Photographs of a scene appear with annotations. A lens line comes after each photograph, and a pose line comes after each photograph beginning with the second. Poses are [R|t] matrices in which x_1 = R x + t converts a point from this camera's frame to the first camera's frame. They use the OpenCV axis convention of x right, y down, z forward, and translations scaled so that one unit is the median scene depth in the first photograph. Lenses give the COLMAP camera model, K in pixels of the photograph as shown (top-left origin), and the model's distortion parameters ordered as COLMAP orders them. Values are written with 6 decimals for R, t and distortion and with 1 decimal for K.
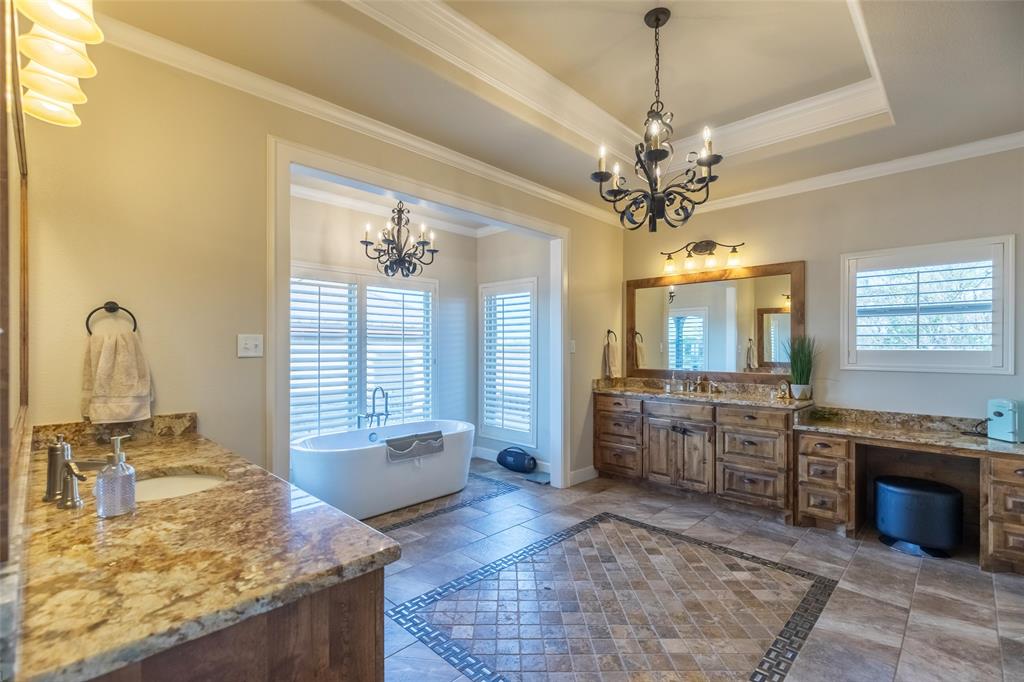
lens RADIAL K [[462.7, 0, 510.4], [0, 462.7, 347.7], [0, 0, 1]] dist [0.001595, -0.000093]
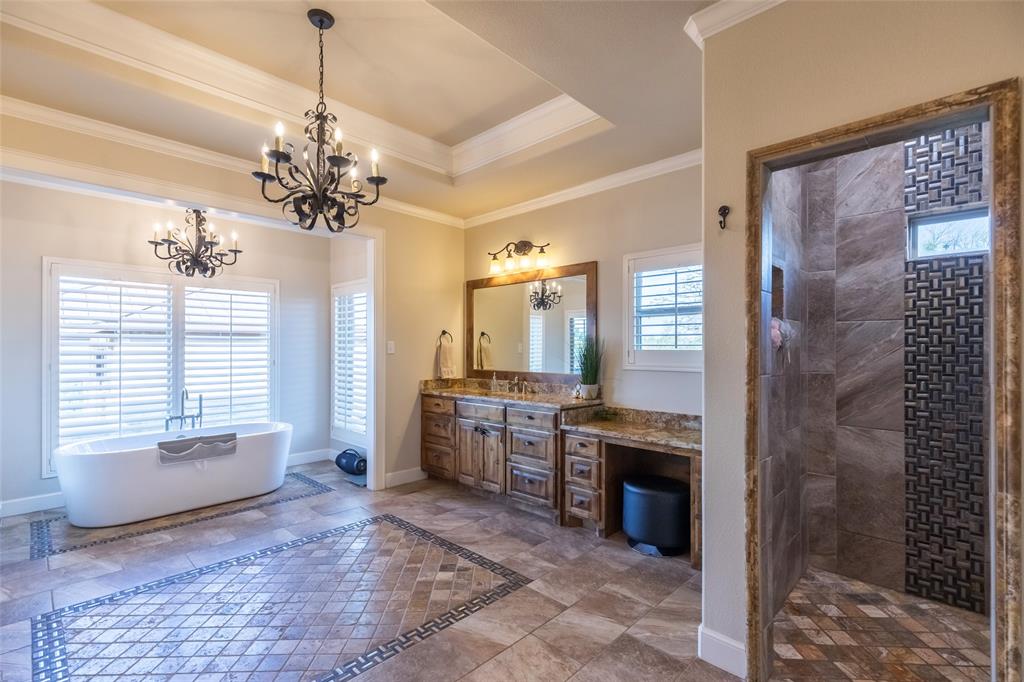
lens RADIAL K [[467.5, 0, 511.7], [0, 467.5, 346.2], [0, 0, 1]] dist [0.000310, 0.000278]
pose [[0.999876, -0.002989, 0.015437, 0.453296], [0.003078, 0.999979, -0.005739, 0.001922], [-0.015420, 0.005786, 0.999864, -0.009781]]
